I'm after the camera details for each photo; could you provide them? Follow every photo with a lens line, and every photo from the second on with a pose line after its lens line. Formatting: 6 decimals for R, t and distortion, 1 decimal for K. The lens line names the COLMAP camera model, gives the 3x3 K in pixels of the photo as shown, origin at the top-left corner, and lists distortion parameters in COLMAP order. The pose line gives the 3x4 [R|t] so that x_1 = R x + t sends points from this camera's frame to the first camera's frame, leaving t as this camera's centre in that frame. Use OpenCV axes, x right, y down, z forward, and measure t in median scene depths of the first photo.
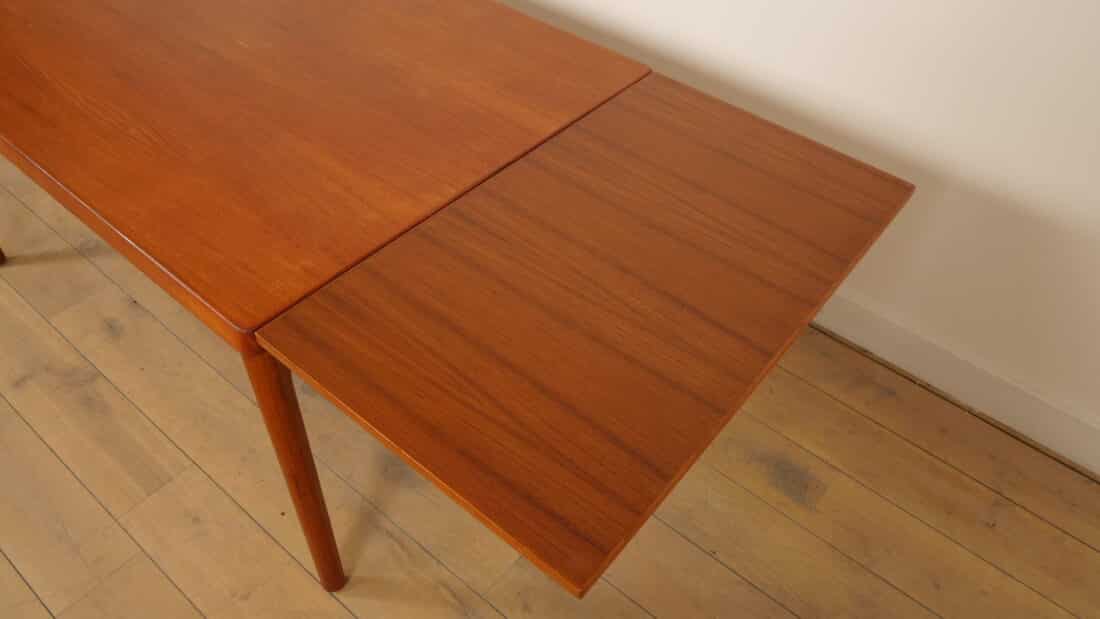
lens RADIAL K [[805.6, 0, 558.1], [0, 805.6, 308.3], [0, 0, 1]] dist [-0.049589, 0.021251]
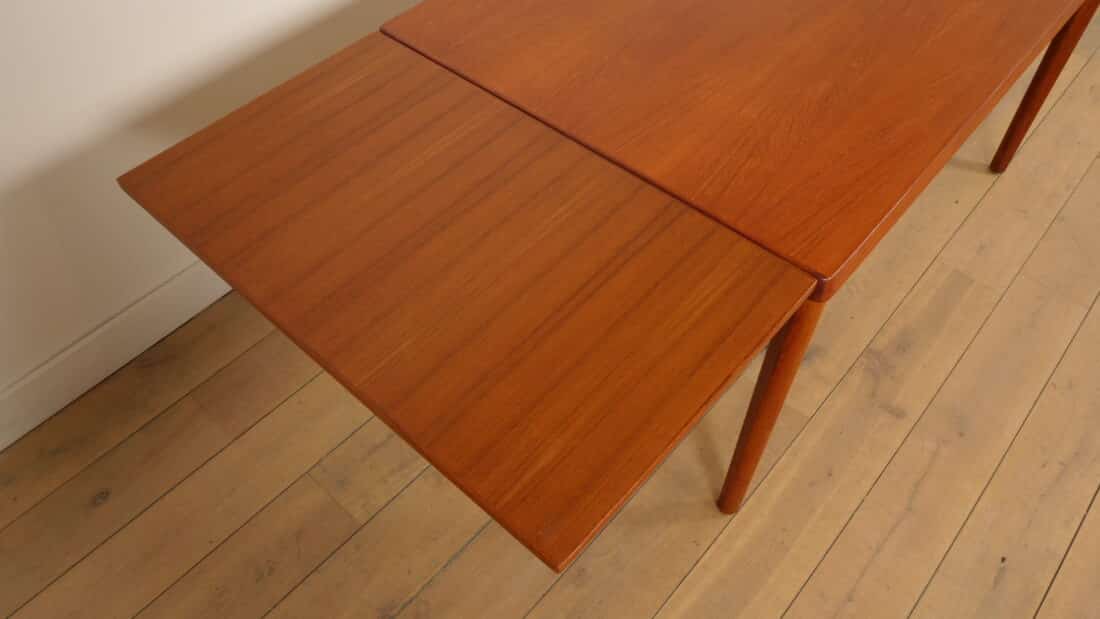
lens RADIAL K [[805.6, 0, 552.2], [0, 805.6, 305.2], [0, 0, 1]] dist [-0.049589, 0.021251]
pose [[0.045145, -0.810495, 0.584003, -1.157393], [0.715741, 0.434068, 0.547083, -0.791689], [-0.696905, 0.393297, 0.599701, 0.657341]]
